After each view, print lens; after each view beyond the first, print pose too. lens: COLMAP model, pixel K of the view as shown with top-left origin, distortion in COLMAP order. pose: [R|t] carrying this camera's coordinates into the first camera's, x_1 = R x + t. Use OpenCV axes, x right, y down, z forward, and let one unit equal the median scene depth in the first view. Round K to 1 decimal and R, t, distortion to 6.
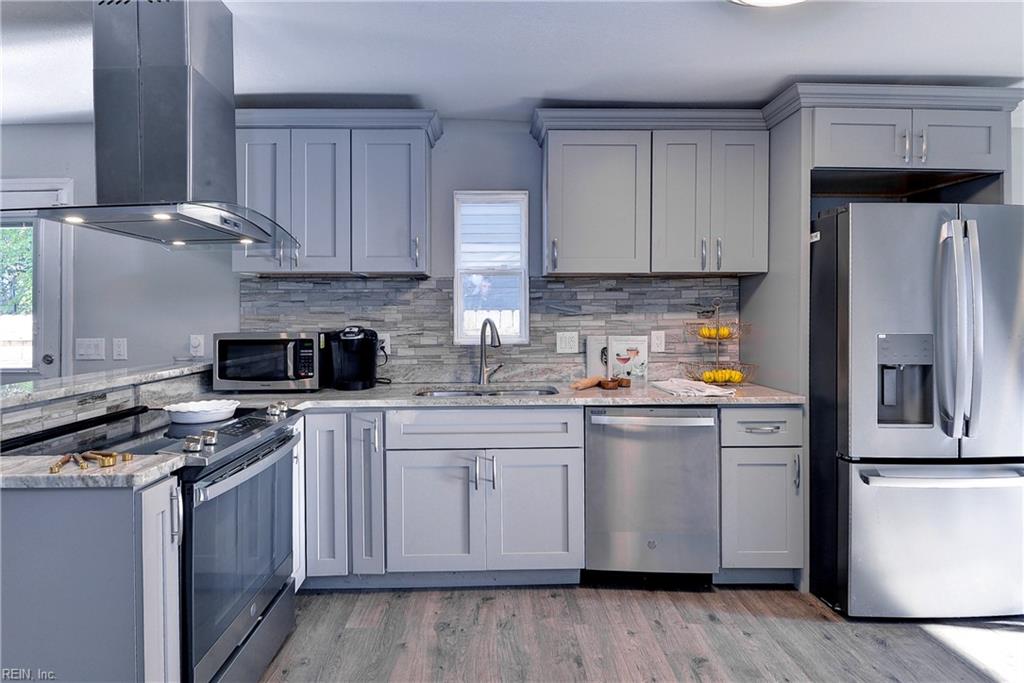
lens RADIAL K [[540.7, 0, 491.6], [0, 540.7, 319.9], [0, 0, 1]] dist [0.002829, 0.000593]
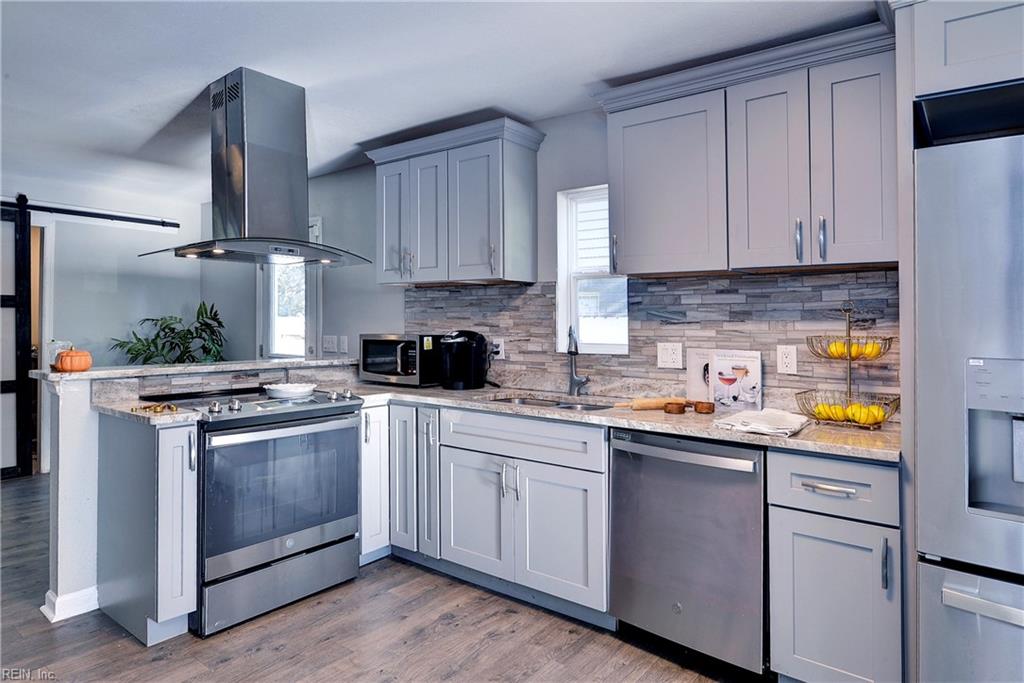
lens RADIAL K [[613.0, 0, 515.2], [0, 613.0, 323.2], [0, 0, 1]] dist [0.004004, 0.000546]
pose [[0.778773, 0.011950, -0.627192, 0.560854], [-0.016429, 0.999864, -0.001350, -0.003022], [0.627090, 0.011356, 0.778864, 0.109435]]
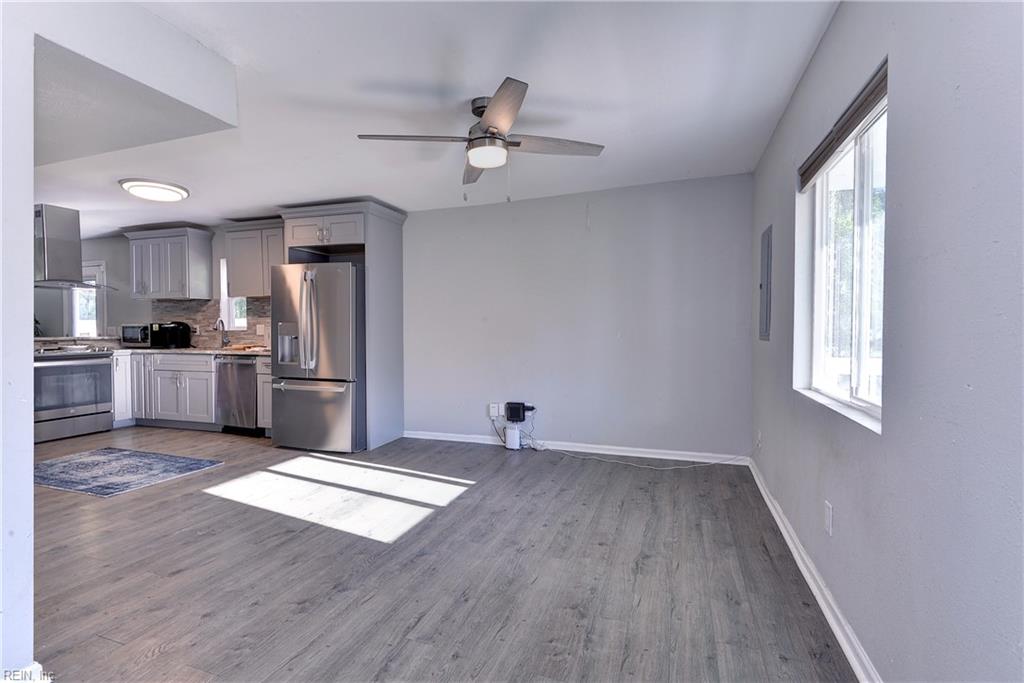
lens RADIAL K [[566.3, 0, 581.2], [0, 566.3, 340.1], [0, 0, 1]] dist [0.002622, -0.000178]
pose [[0.933226, 0.011041, -0.359120, 2.112197], [-0.007665, 0.999912, 0.010826, 0.048706], [0.359208, -0.007350, 0.933228, -0.602510]]
